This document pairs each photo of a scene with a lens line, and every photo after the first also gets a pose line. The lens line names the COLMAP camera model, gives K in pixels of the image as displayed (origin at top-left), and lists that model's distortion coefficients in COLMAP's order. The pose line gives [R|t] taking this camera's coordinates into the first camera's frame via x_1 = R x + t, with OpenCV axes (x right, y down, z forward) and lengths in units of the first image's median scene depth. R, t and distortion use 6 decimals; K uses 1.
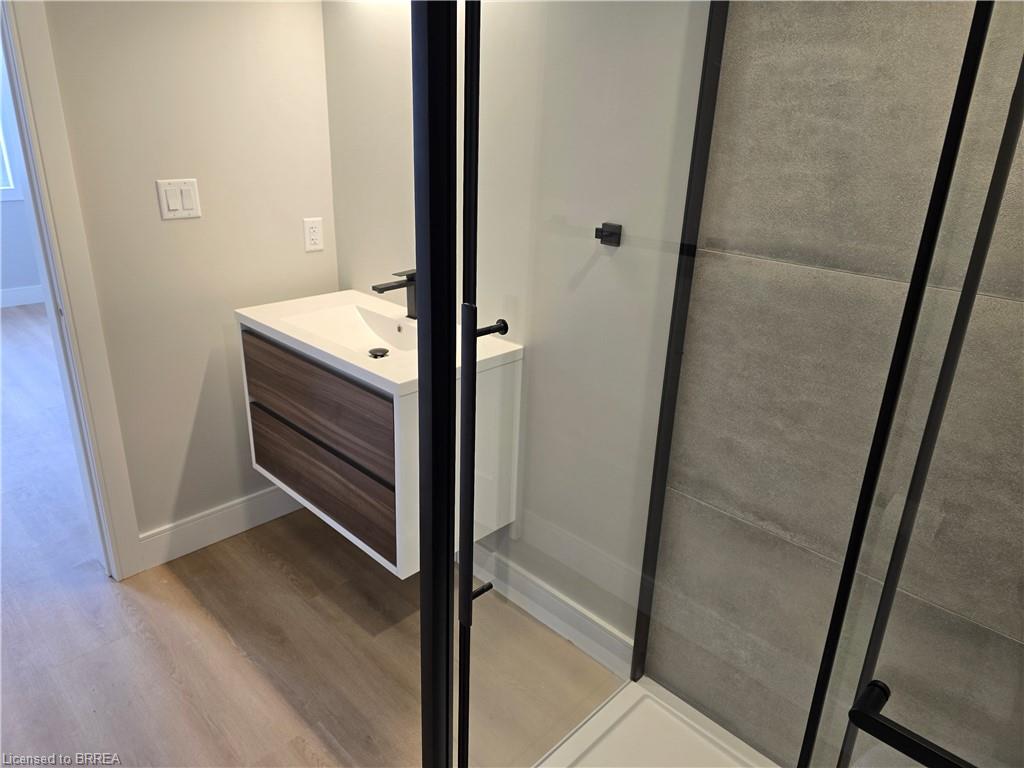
lens RADIAL K [[681.2, 0, 512.0], [0, 681.2, 384.0], [0, 0, 1]] dist [-0.000588, -0.001416]
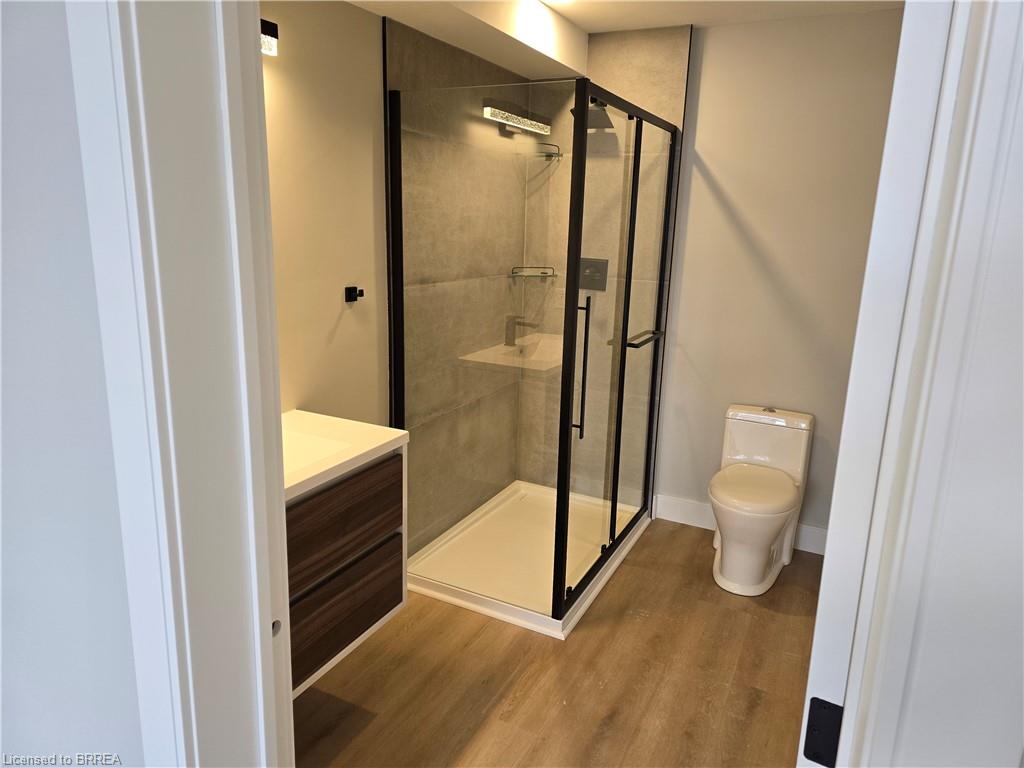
lens RADIAL K [[681.2, 0, 512.0], [0, 681.2, 384.0], [0, 0, 1]] dist [-0.000588, -0.001416]
pose [[-0.317259, -0.267901, 0.909712, -1.374866], [0.292291, 0.884945, 0.362544, -0.488269], [-0.902171, 0.380921, -0.202452, 1.079489]]
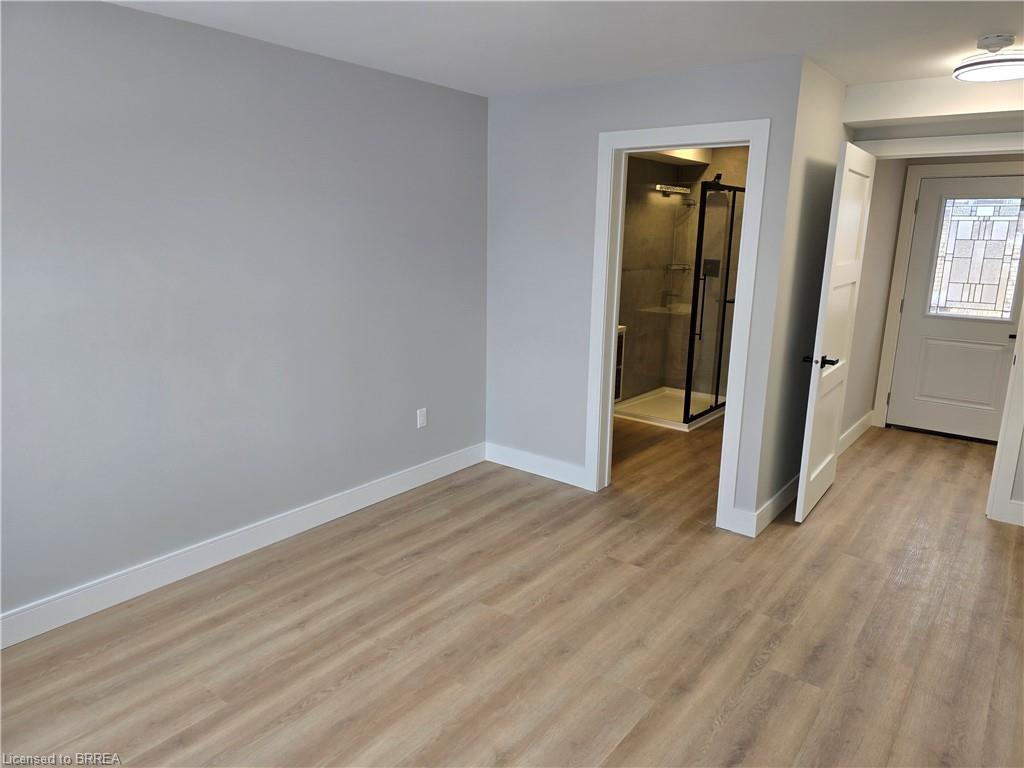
lens RADIAL K [[681.2, 0, 512.0], [0, 681.2, 384.0], [0, 0, 1]] dist [-0.000588, -0.001416]
pose [[-0.133754, -0.256827, 0.957157, -3.231115], [0.318884, 0.903315, 0.286941, -0.842749], [-0.938309, 0.343601, -0.038924, 1.758728]]
